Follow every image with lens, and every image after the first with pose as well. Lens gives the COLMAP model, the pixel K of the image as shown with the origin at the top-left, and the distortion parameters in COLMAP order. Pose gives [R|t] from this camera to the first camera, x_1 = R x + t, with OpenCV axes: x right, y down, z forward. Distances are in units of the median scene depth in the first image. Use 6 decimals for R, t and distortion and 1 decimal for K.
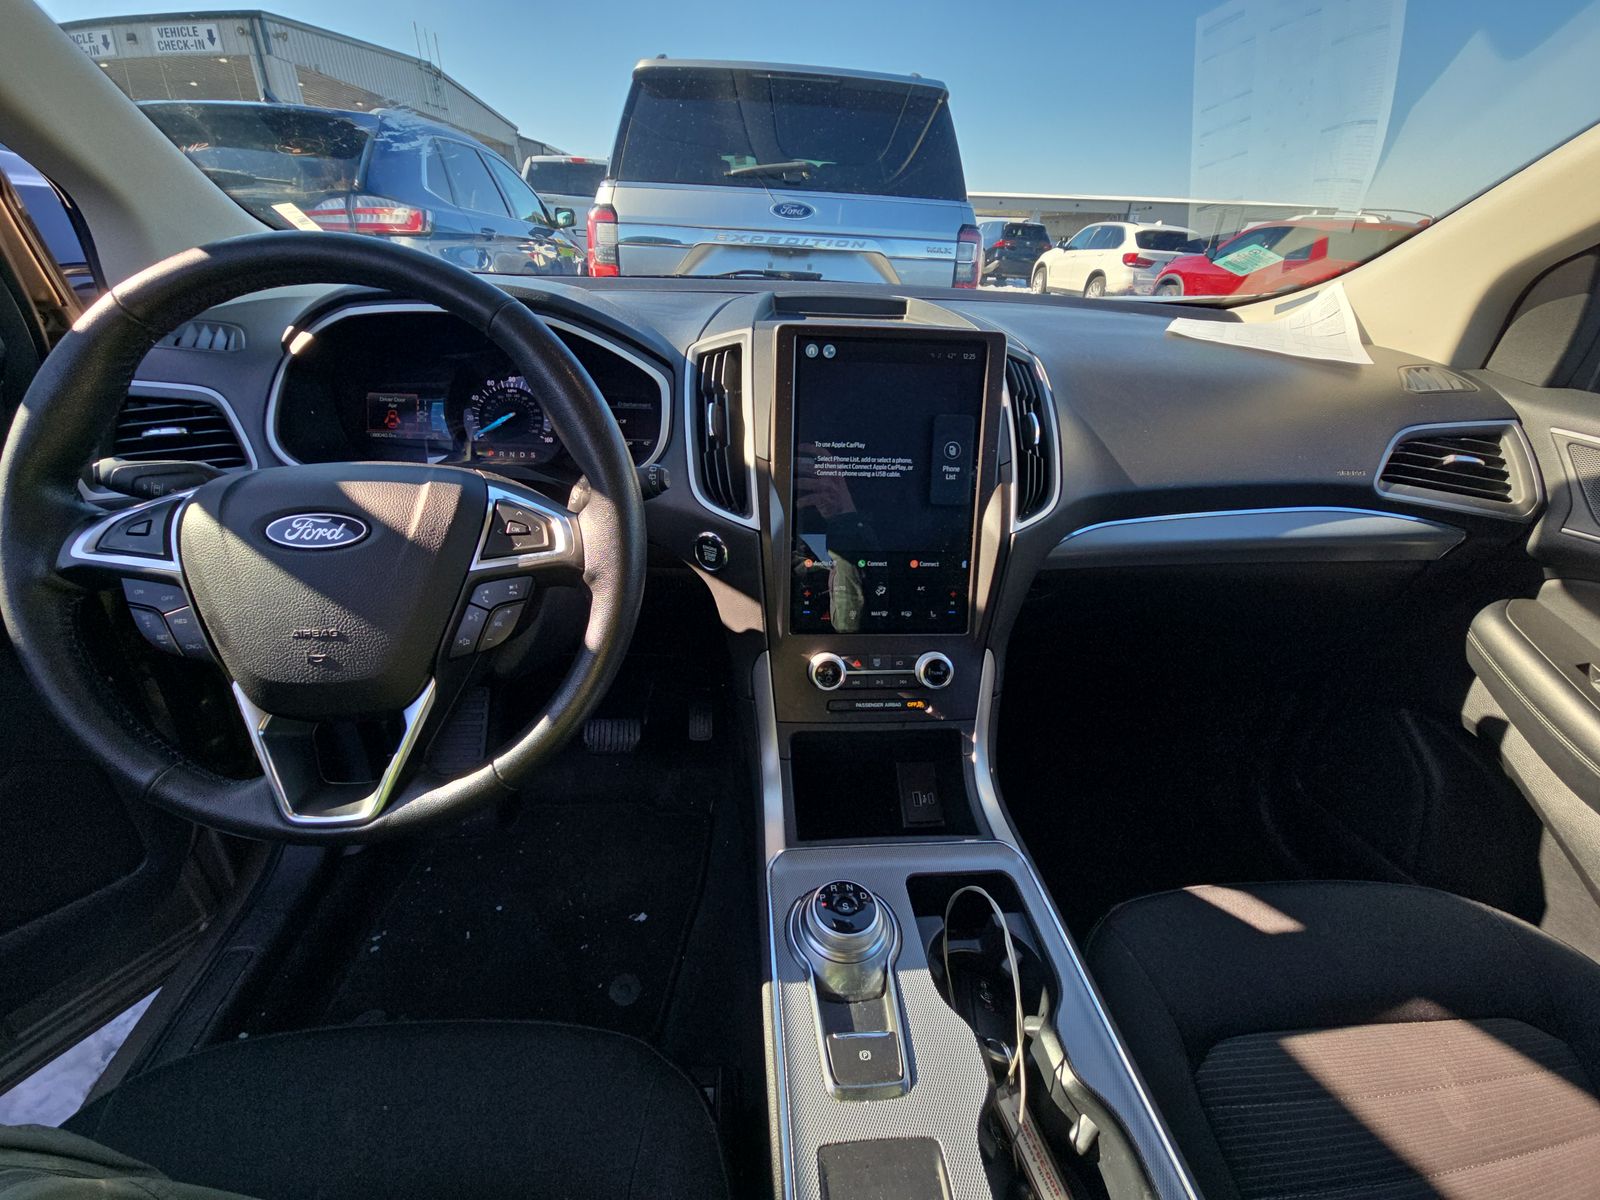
lens RADIAL K [[641.4, 0, 798.8], [0, 641.4, 593.9], [0, 0, 1]] dist [-0.003350, -0.000559]
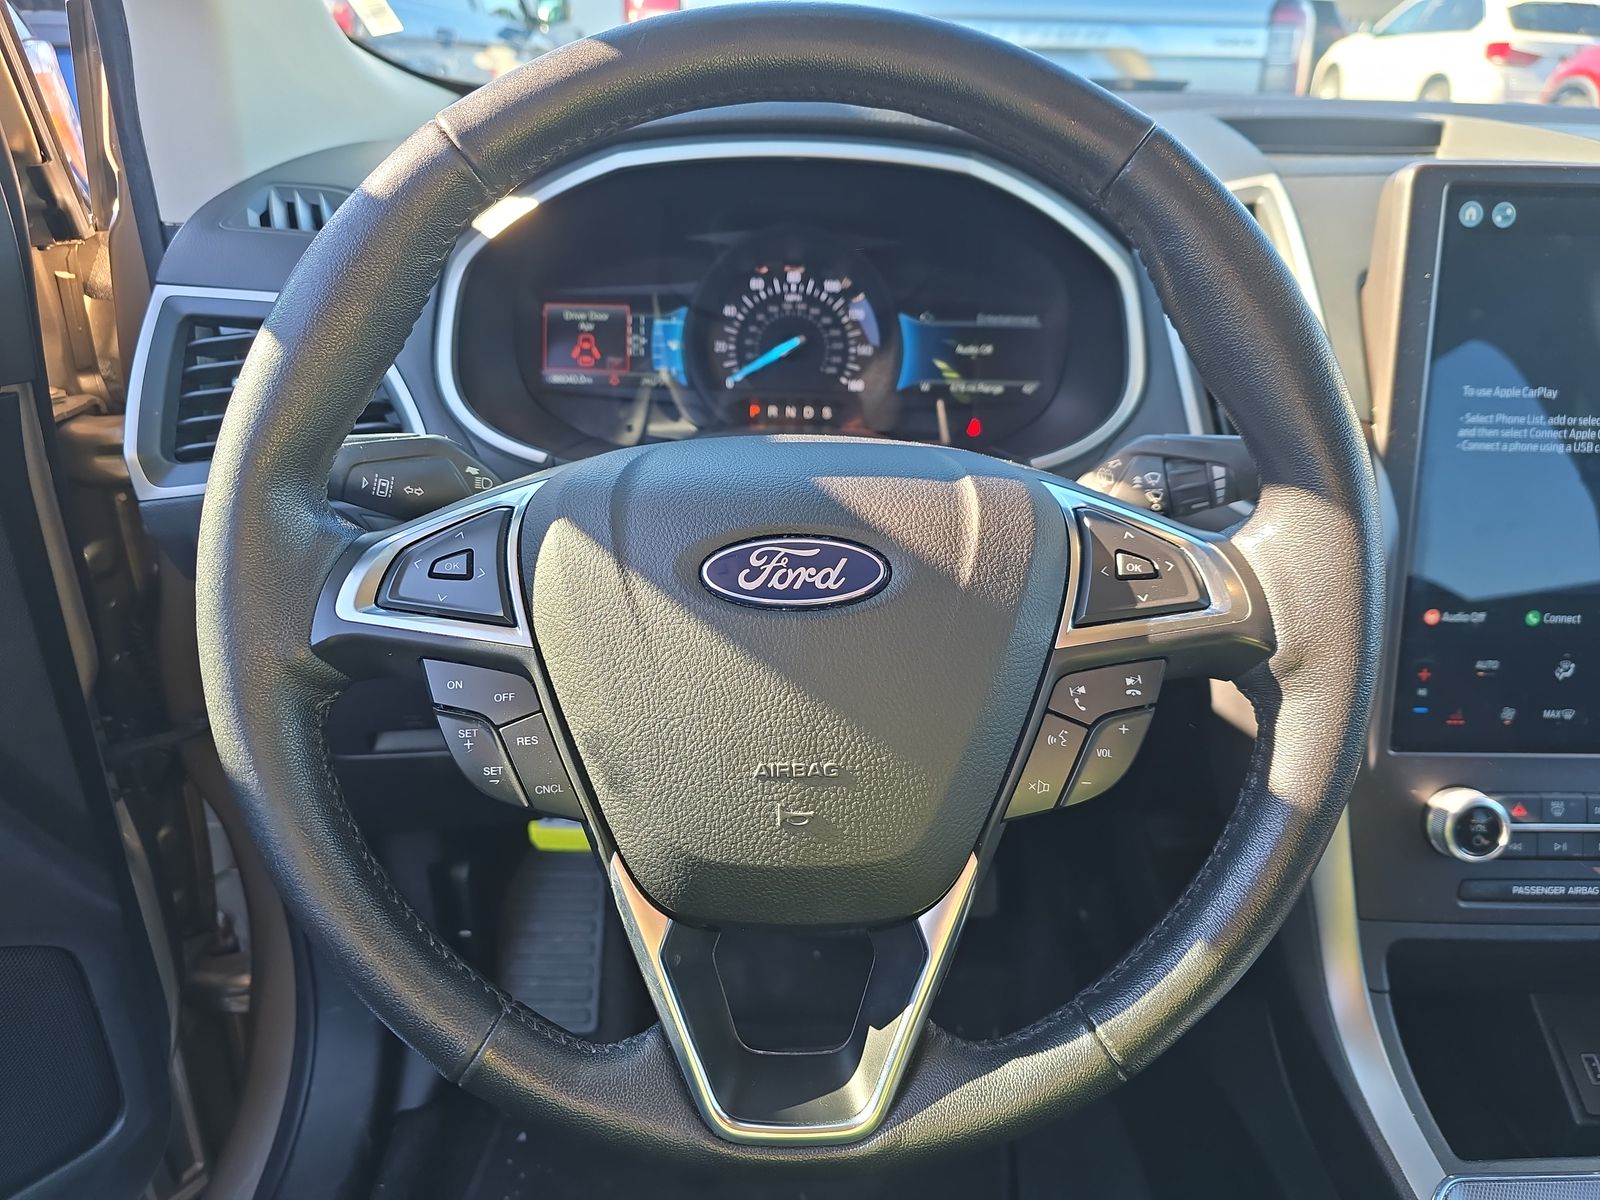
lens RADIAL K [[1079.7, 0, 801.0], [0, 1079.7, 602.1], [0, 0, 1]] dist [0.020899, -0.022723]
pose [[0.997514, 0.006616, -0.070159, -0.649251], [-0.008404, 0.999647, -0.025223, -0.049325], [0.069968, 0.025750, 0.997217, 0.117729]]
